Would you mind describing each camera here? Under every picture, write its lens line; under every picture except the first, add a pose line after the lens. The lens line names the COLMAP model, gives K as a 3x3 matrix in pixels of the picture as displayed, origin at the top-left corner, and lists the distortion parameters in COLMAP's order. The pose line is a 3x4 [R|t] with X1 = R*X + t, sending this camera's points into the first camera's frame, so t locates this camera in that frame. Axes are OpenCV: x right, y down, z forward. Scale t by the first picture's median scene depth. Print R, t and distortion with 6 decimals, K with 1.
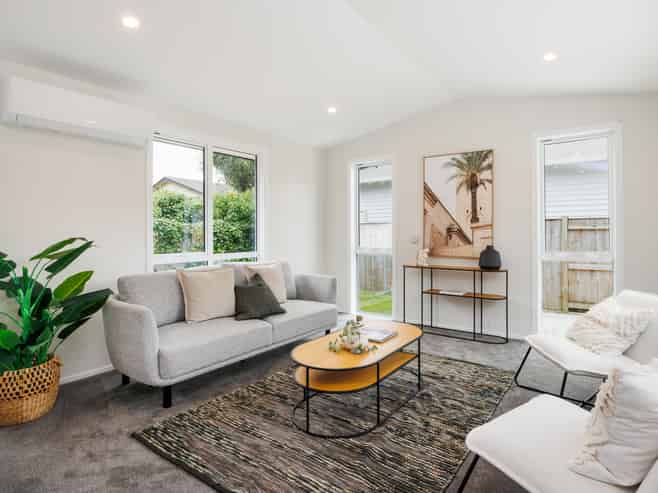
lens RADIAL K [[374.5, 0, 329.9], [0, 374.5, 244.7], [0, 0, 1]] dist [-0.006238, 0.000597]
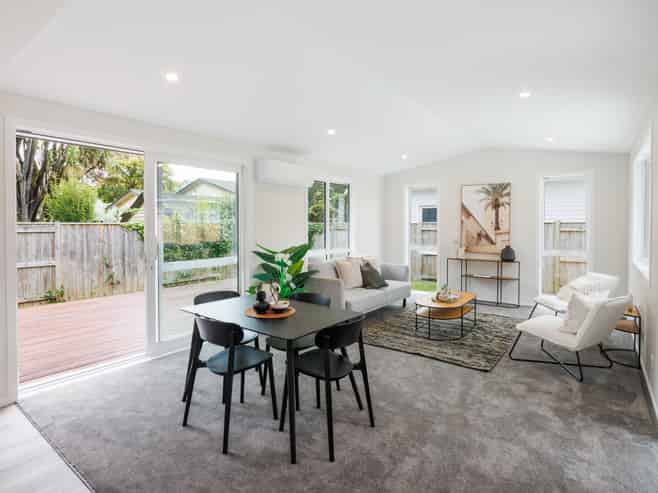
lens RADIAL K [[351.5, 0, 328.4], [0, 351.5, 243.6], [0, 0, 1]] dist [0.005507, 0.000031]
pose [[0.999851, 0.005530, -0.016344, -0.280114], [-0.005249, 0.999838, 0.017222, -0.026485], [0.016436, -0.017133, 0.999718, -0.451327]]
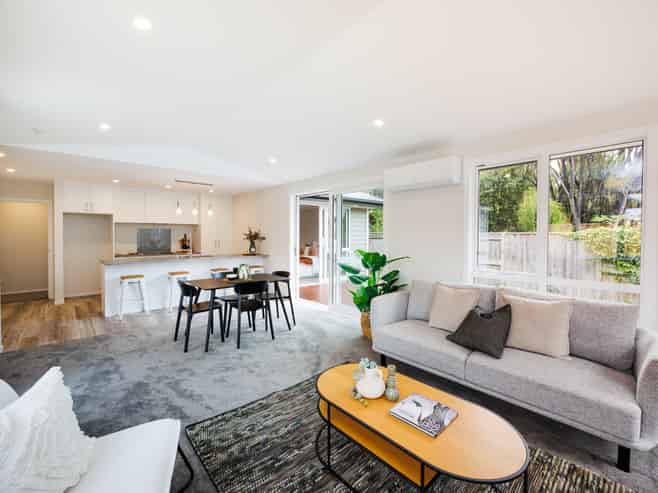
lens RADIAL K [[291.5, 0, 327.1], [0, 291.5, 240.4], [0, 0, 1]] dist [0.001631, 0.000151]
pose [[-0.207098, 0.022665, -0.978058, 0.440278], [-0.033830, 0.998968, 0.030313, -0.063382], [0.977735, 0.039365, -0.206118, 0.589193]]
